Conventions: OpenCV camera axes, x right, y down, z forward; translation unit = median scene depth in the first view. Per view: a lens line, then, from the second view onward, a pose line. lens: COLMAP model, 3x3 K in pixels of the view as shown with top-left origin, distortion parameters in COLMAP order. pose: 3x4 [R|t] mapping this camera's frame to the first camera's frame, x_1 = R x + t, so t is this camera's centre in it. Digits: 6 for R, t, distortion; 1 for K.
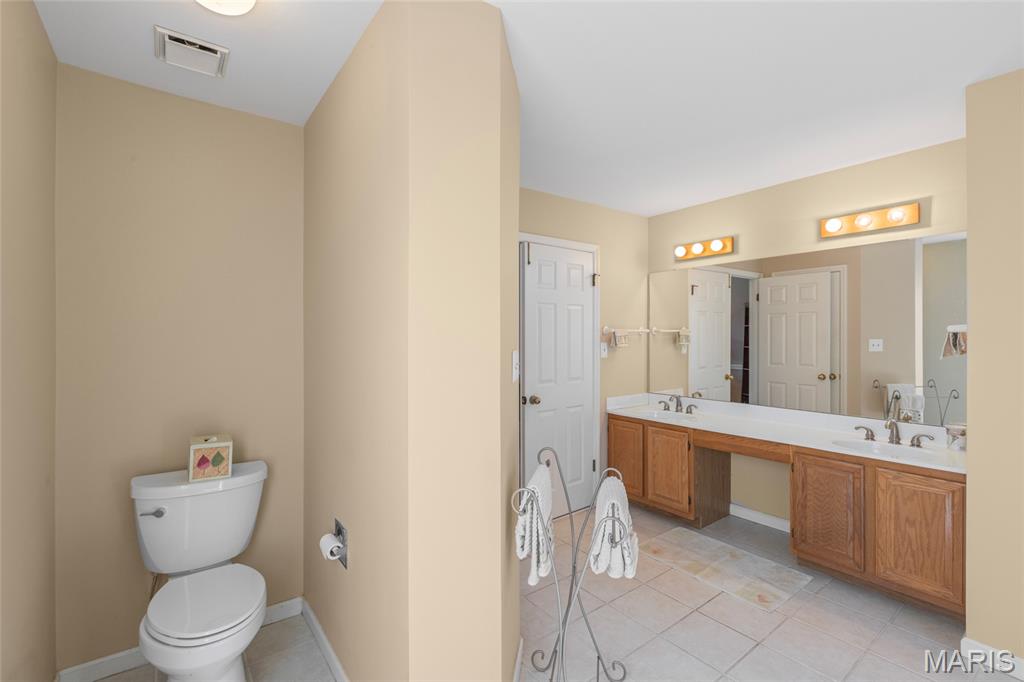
lens RADIAL K [[455.0, 0, 507.7], [0, 455.0, 330.6], [0, 0, 1]] dist [0.002639, -0.000830]
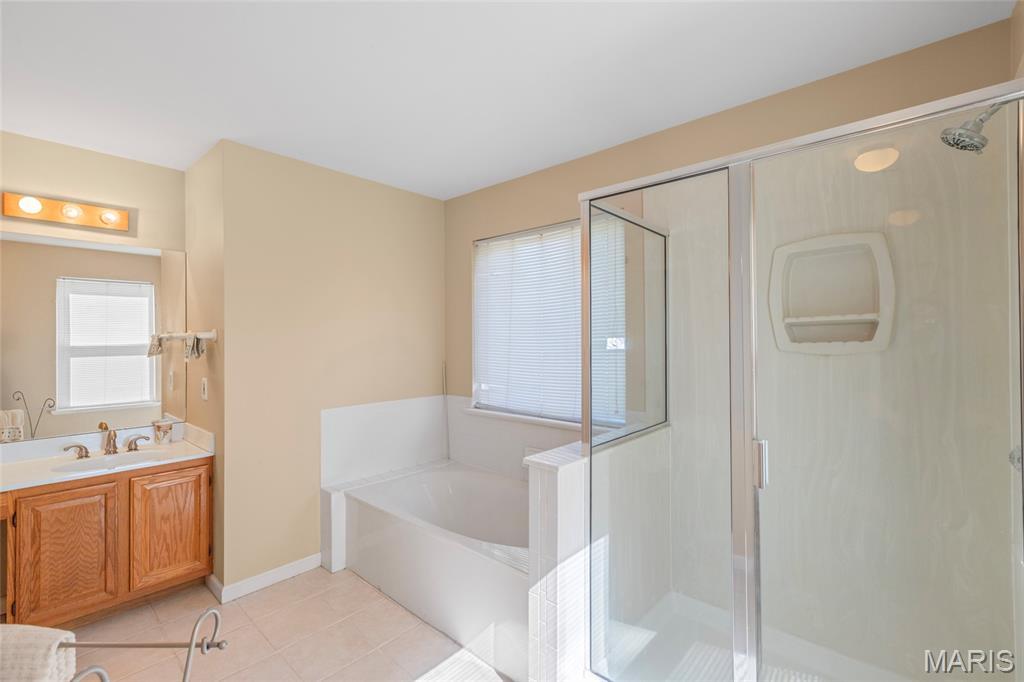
lens RADIAL K [[455.0, 0, 512.1], [0, 455.0, 337.6], [0, 0, 1]] dist [0.002639, -0.000830]
pose [[-0.192371, 0.008576, 0.981285, -0.278612], [-0.005077, 0.999940, -0.009735, 0.007268], [-0.981309, -0.006855, -0.192316, 0.378225]]
